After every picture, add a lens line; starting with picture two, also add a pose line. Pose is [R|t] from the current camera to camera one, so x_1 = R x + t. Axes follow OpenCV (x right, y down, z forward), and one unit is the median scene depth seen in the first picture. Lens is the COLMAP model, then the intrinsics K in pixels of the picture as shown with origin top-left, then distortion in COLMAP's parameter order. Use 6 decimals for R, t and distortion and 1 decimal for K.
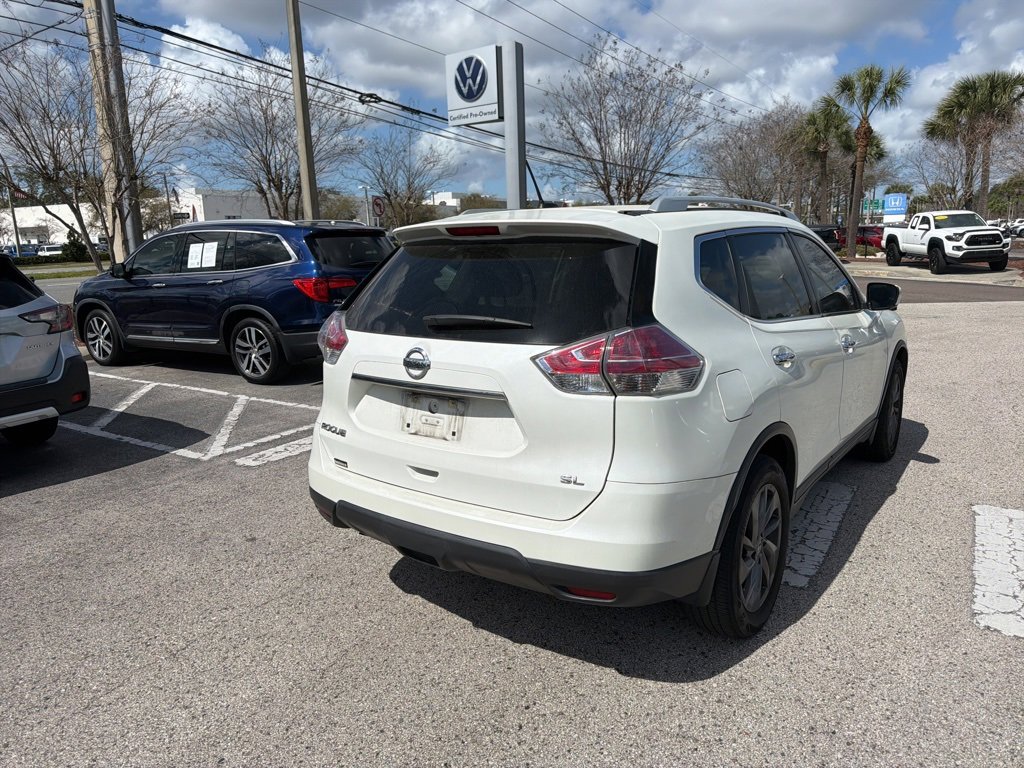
lens RADIAL K [[733.0, 0, 502.5], [0, 733.0, 379.9], [0, 0, 1]] dist [0.048233, -0.056877]
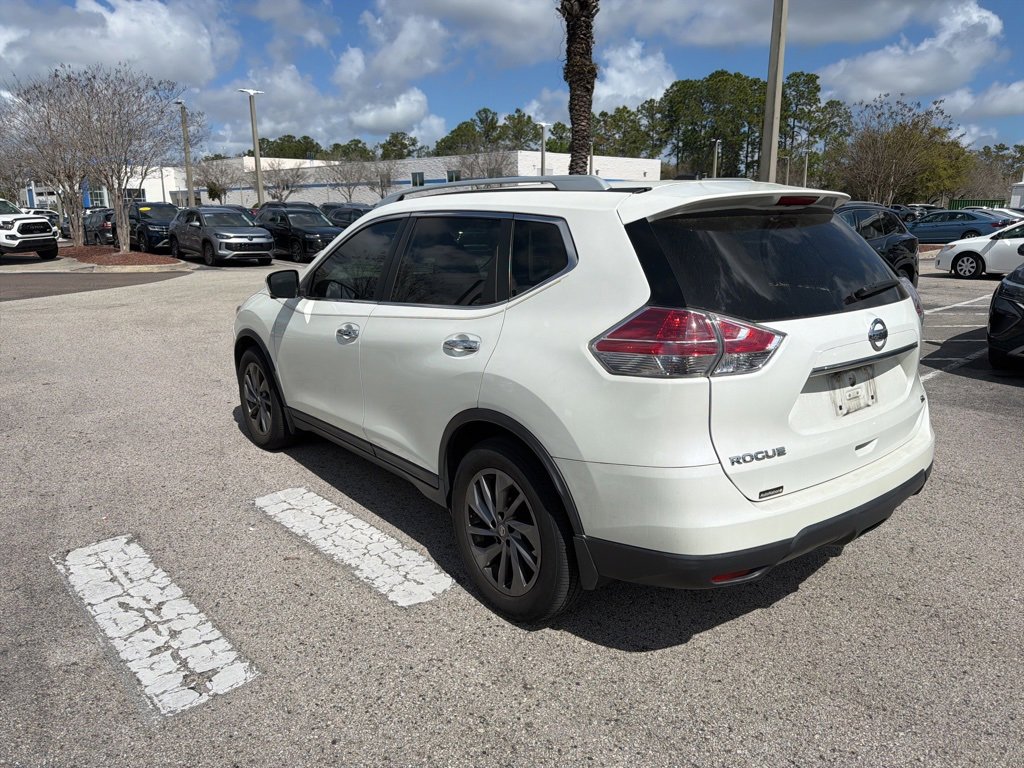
lens RADIAL K [[733.6, 0, 518.5], [0, 733.6, 369.5], [0, 0, 1]] dist [0.042699, -0.053184]
pose [[0.251268, -0.184063, 0.950255, -0.690629], [0.185549, 0.972704, 0.139348, -0.119373], [-0.949966, 0.141305, 0.278563, 0.693085]]
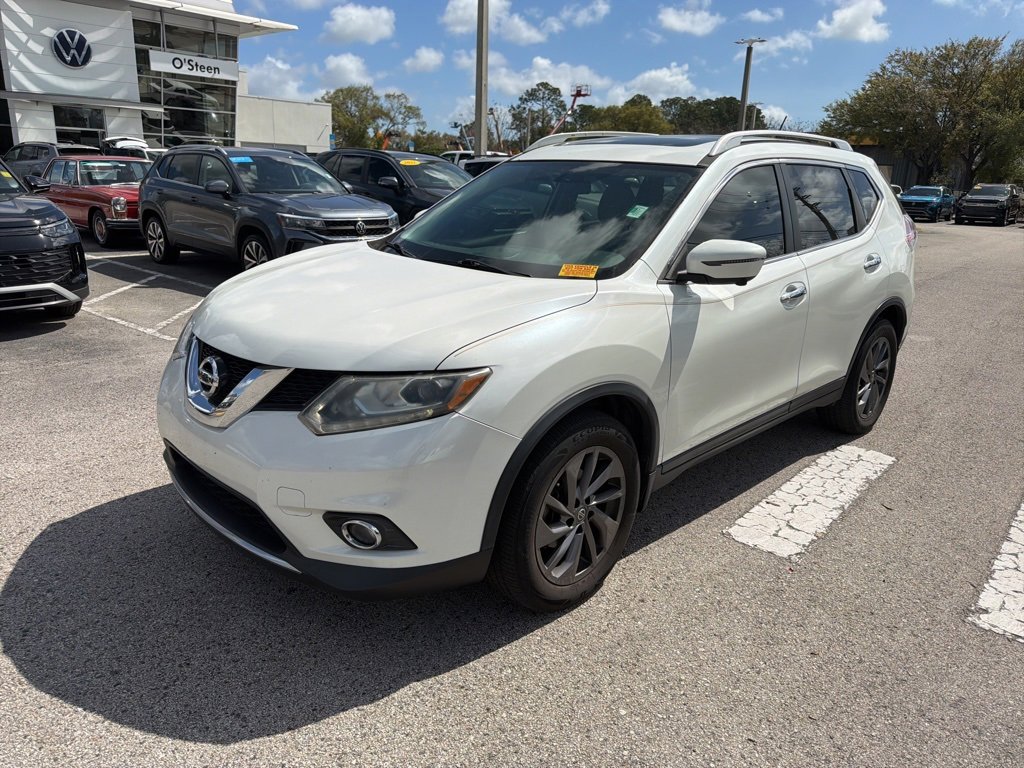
lens RADIAL K [[728.3, 0, 503.8], [0, 728.3, 385.2], [0, 0, 1]] dist [0.006470, -0.008238]
pose [[-0.989964, -0.049874, 0.132225, 0.270772], [0.016911, 0.887122, 0.461226, -0.349890], [-0.140303, 0.458833, -0.877375, 1.862065]]
